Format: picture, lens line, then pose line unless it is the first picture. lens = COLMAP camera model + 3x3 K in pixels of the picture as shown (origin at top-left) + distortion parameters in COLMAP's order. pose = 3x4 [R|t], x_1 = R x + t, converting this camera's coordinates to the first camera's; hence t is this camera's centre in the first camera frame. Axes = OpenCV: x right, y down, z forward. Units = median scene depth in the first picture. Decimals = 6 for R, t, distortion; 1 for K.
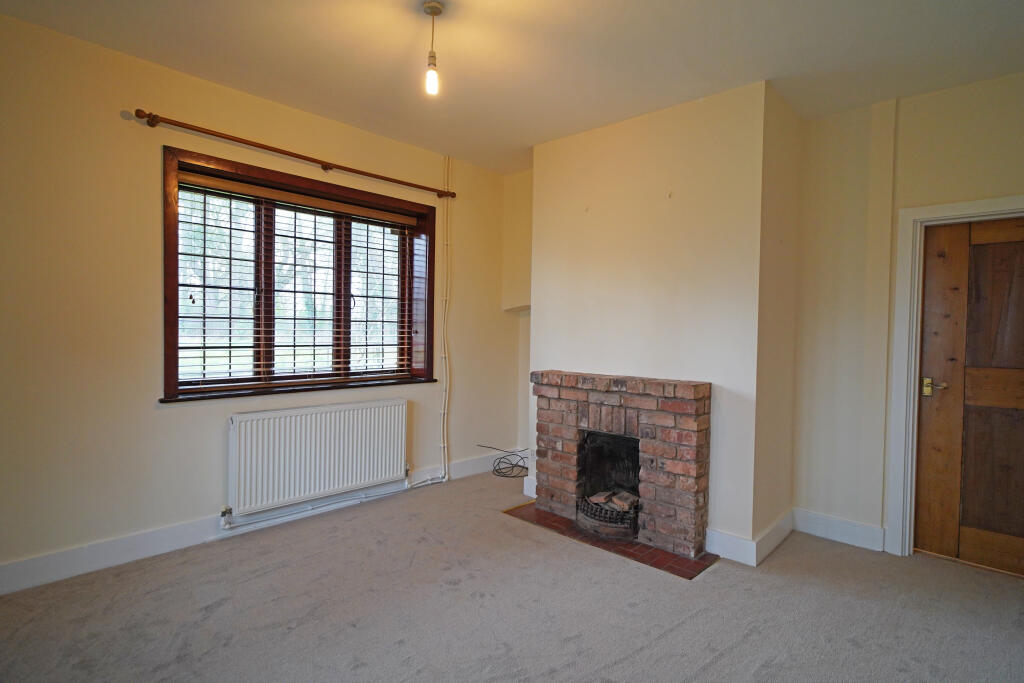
lens RADIAL K [[536.7, 0, 536.2], [0, 536.7, 340.5], [0, 0, 1]] dist [0.020886, -0.002248]
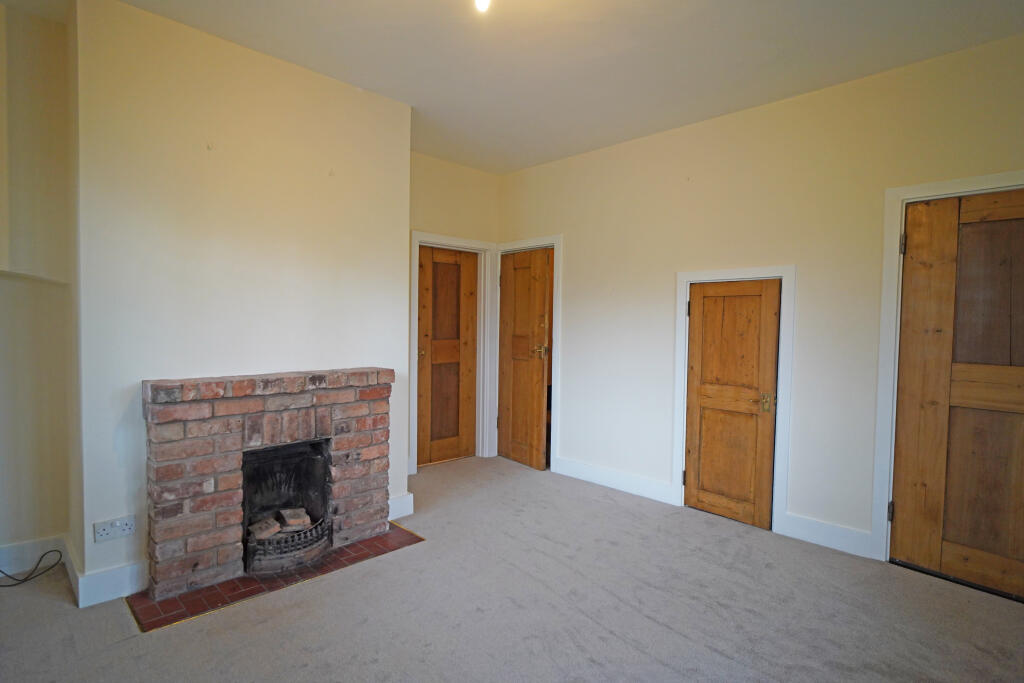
lens RADIAL K [[536.7, 0, 509.6], [0, 536.7, 338.5], [0, 0, 1]] dist [0.020886, -0.002248]
pose [[0.055240, -0.048793, 0.997280, -0.670614], [0.006479, 0.998802, 0.048509, -0.025808], [-0.998452, 0.003781, 0.055490, 0.627017]]
